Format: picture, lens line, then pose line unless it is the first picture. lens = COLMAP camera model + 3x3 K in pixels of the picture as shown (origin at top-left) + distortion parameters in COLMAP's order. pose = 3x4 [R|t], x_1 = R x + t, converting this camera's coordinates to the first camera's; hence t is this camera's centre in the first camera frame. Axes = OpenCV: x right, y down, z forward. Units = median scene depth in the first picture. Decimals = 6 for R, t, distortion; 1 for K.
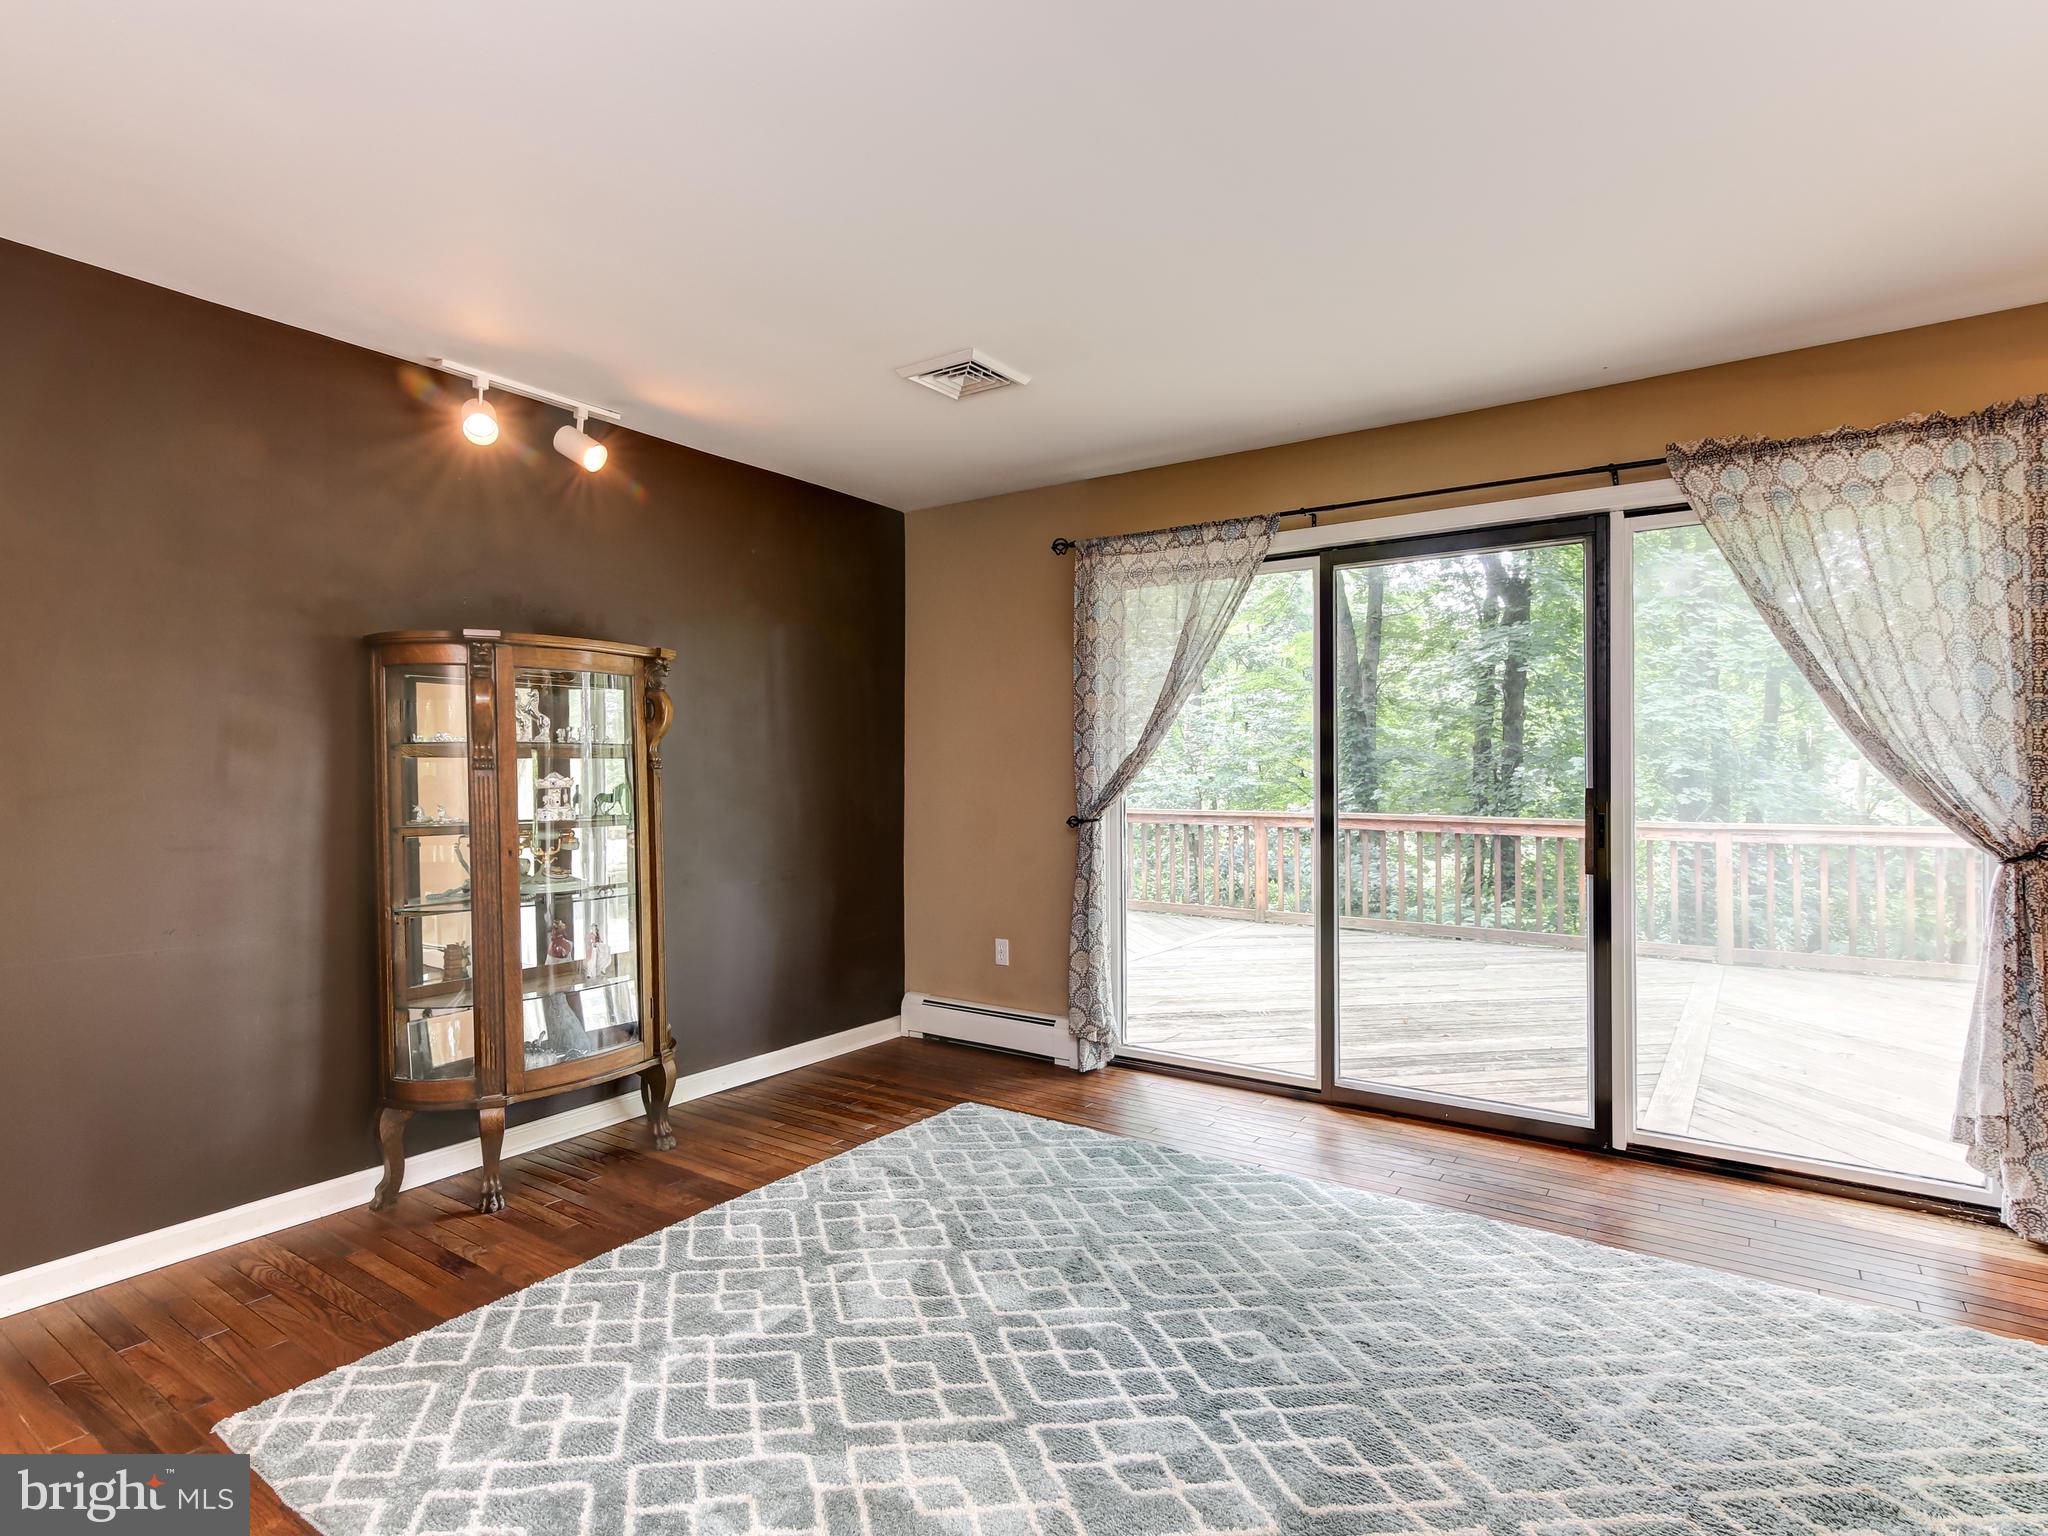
lens RADIAL K [[1059.4, 0, 1029.4], [0, 1059.4, 765.1], [0, 0, 1]] dist [0.003107, 0.001421]
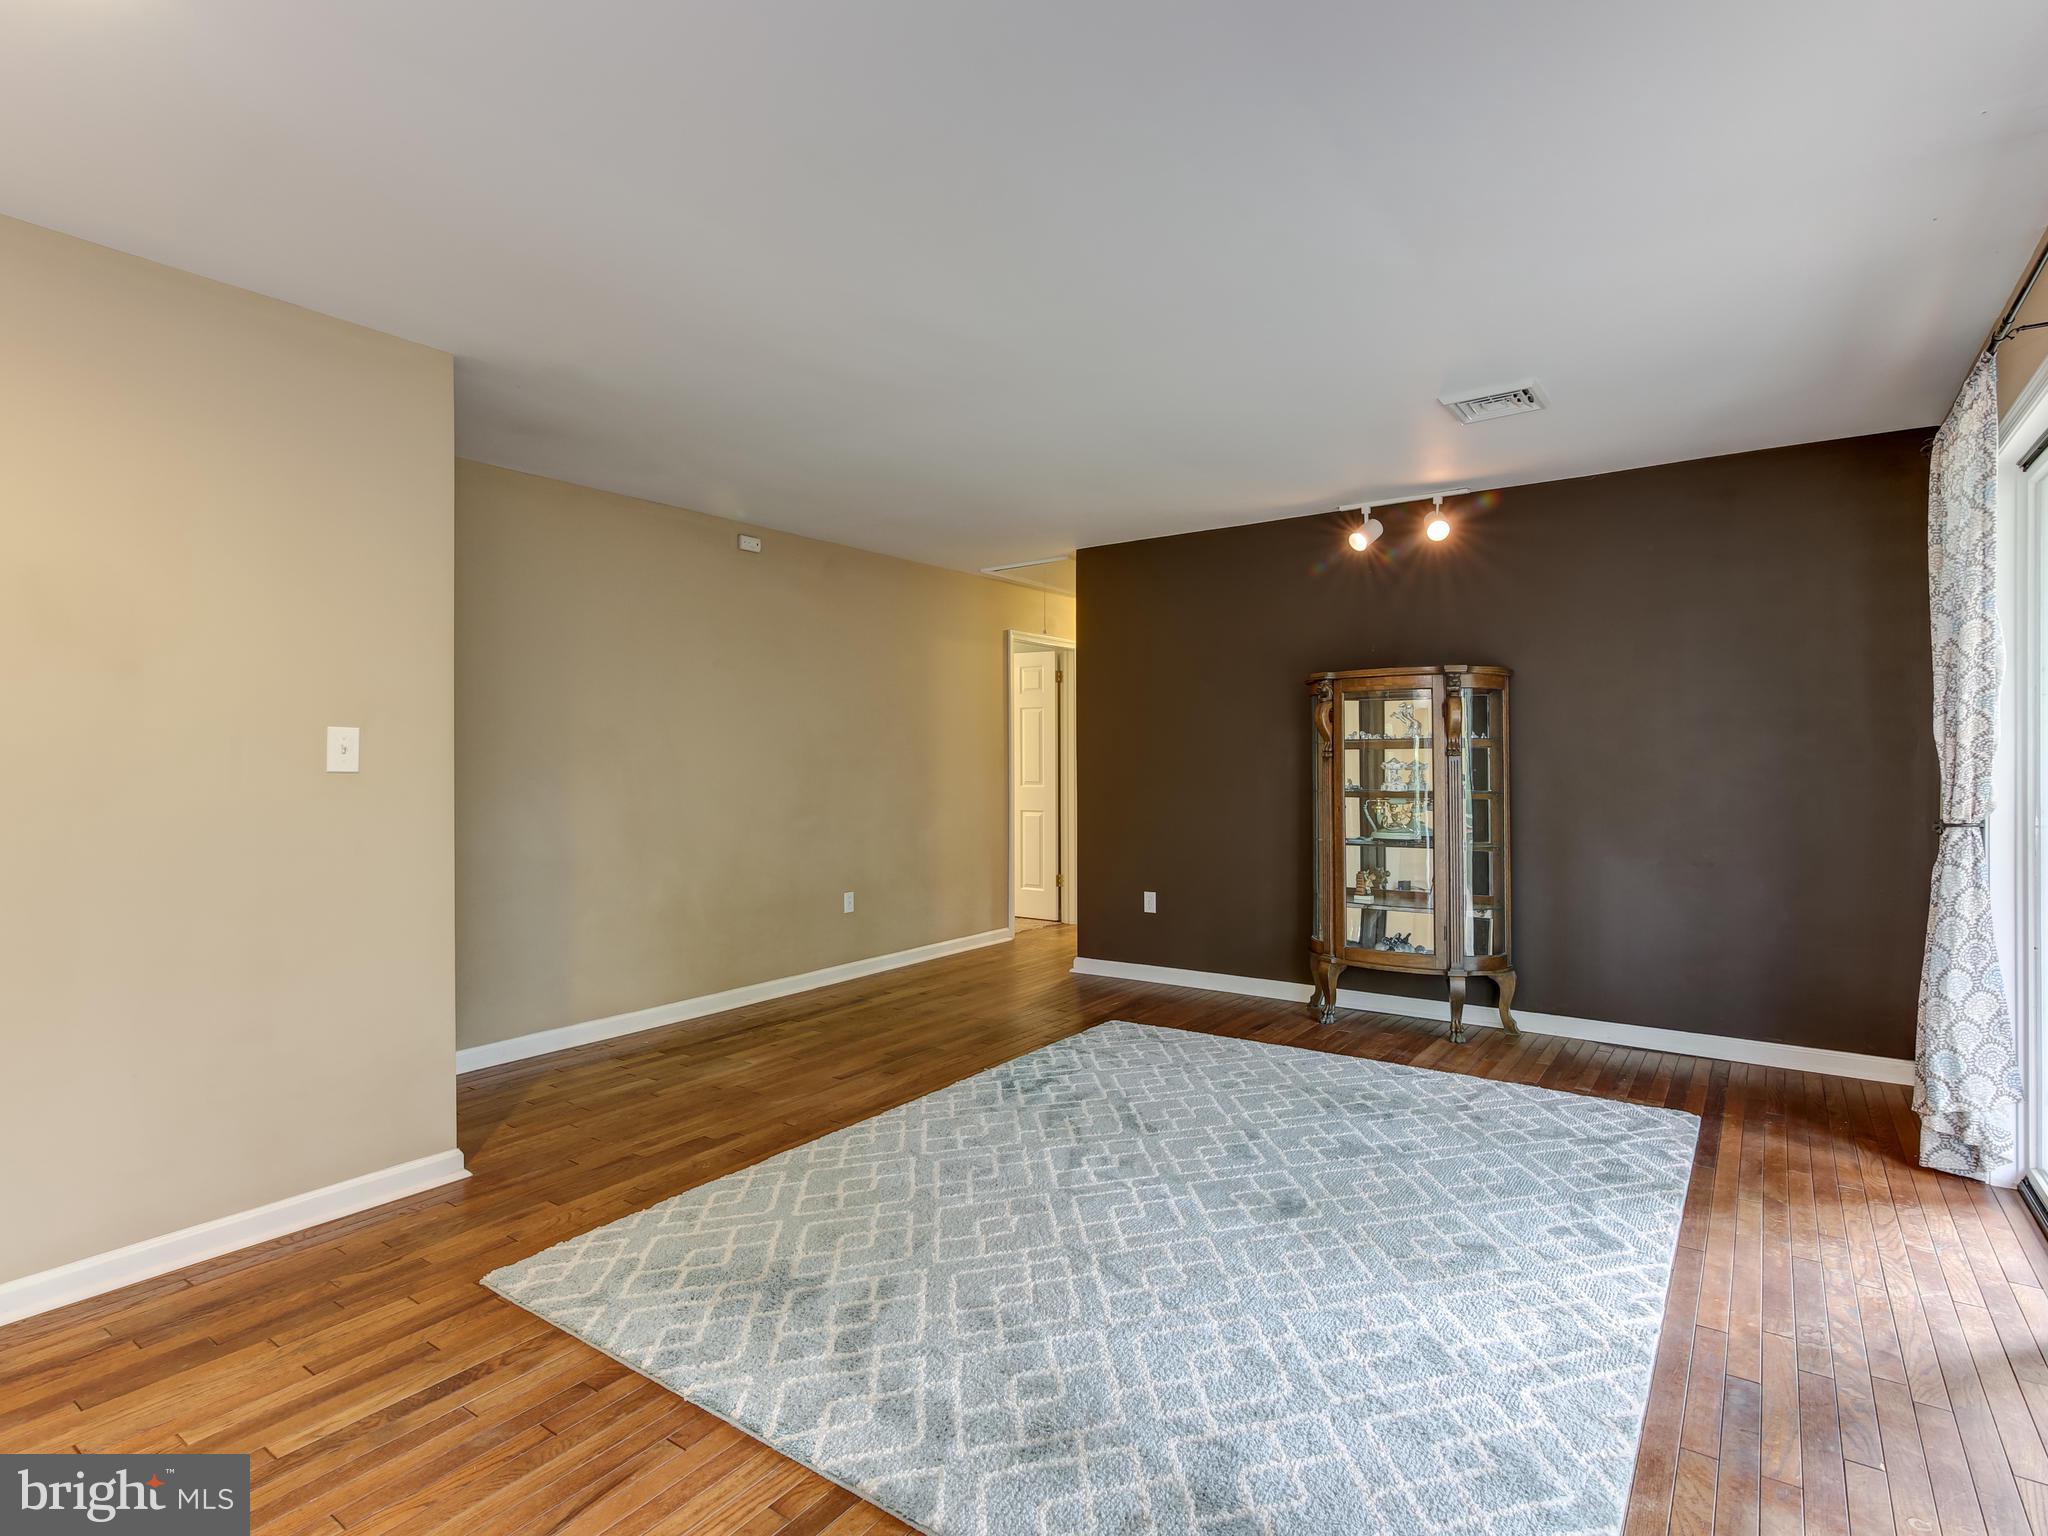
lens RADIAL K [[1059.4, 0, 1029.4], [0, 1059.4, 765.1], [0, 0, 1]] dist [0.003107, 0.001421]
pose [[0.003204, 0.006562, -0.999973, 1.062026], [0.002841, 0.999974, 0.006571, 0.004740], [0.999991, -0.002862, 0.003185, 0.504979]]
